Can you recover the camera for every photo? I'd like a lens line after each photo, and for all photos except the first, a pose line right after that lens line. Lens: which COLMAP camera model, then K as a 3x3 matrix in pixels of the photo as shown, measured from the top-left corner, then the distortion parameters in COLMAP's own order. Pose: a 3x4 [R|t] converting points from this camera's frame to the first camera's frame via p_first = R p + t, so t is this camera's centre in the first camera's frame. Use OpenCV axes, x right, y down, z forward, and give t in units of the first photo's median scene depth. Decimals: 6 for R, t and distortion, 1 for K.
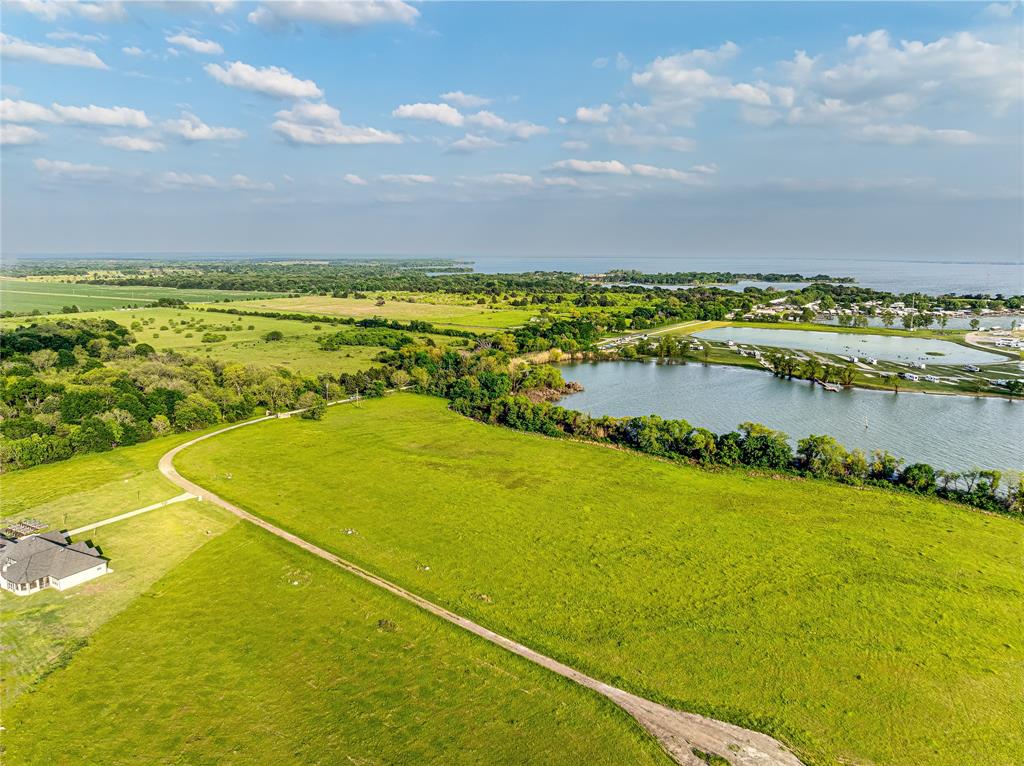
lens RADIAL K [[727.3, 0, 512.0], [0, 727.3, 383.0], [0, 0, 1]] dist [-0.008262, 0.003714]
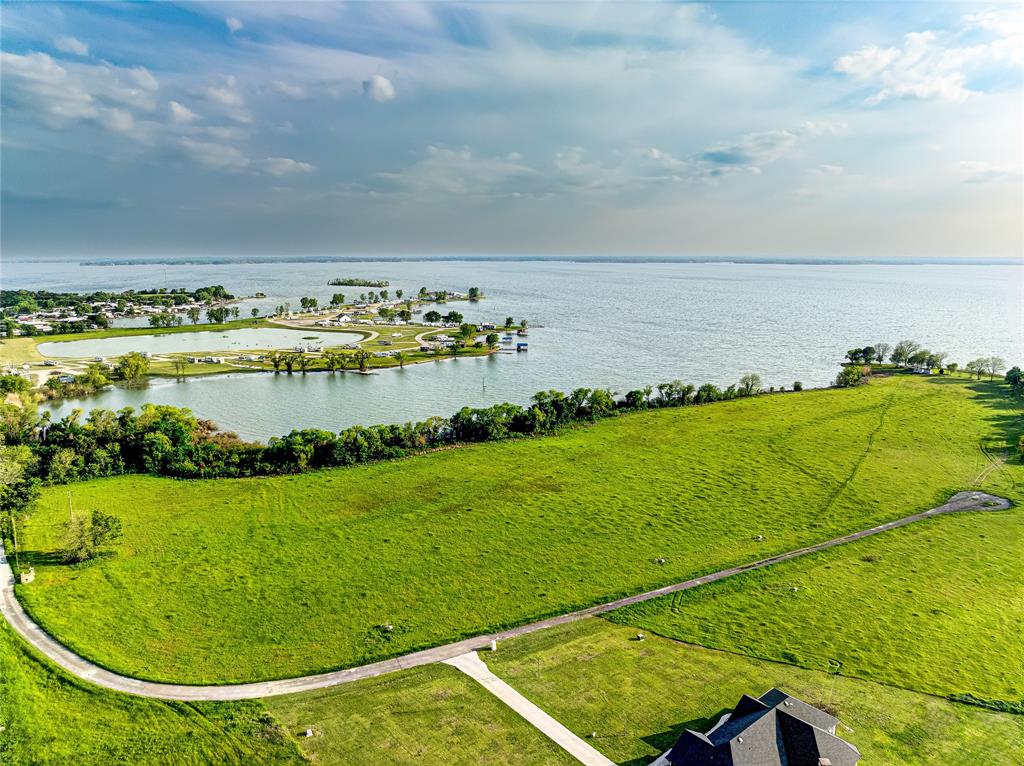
lens RADIAL K [[727.3, 0, 512.0], [0, 727.3, 383.0], [0, 0, 1]] dist [-0.008262, 0.003714]
pose [[0.319137, -0.171097, 0.932136, -0.685417], [0.165905, 0.978466, 0.122800, -0.099161], [-0.933074, 0.115456, 0.340651, 0.517154]]
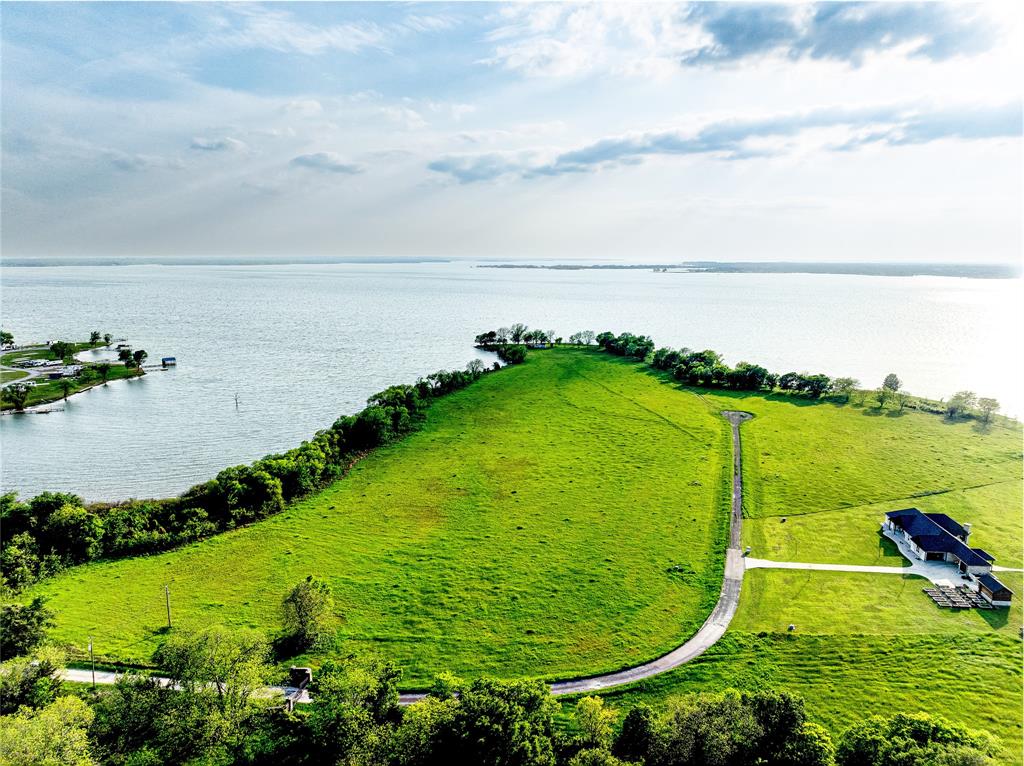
lens RADIAL K [[727.3, 0, 512.0], [0, 727.3, 383.0], [0, 0, 1]] dist [-0.008262, 0.003714]
pose [[-0.454202, -0.158882, 0.876617, -0.713939], [0.149010, 0.956560, 0.250578, -0.197290], [-0.878349, 0.244438, -0.410797, 1.076026]]
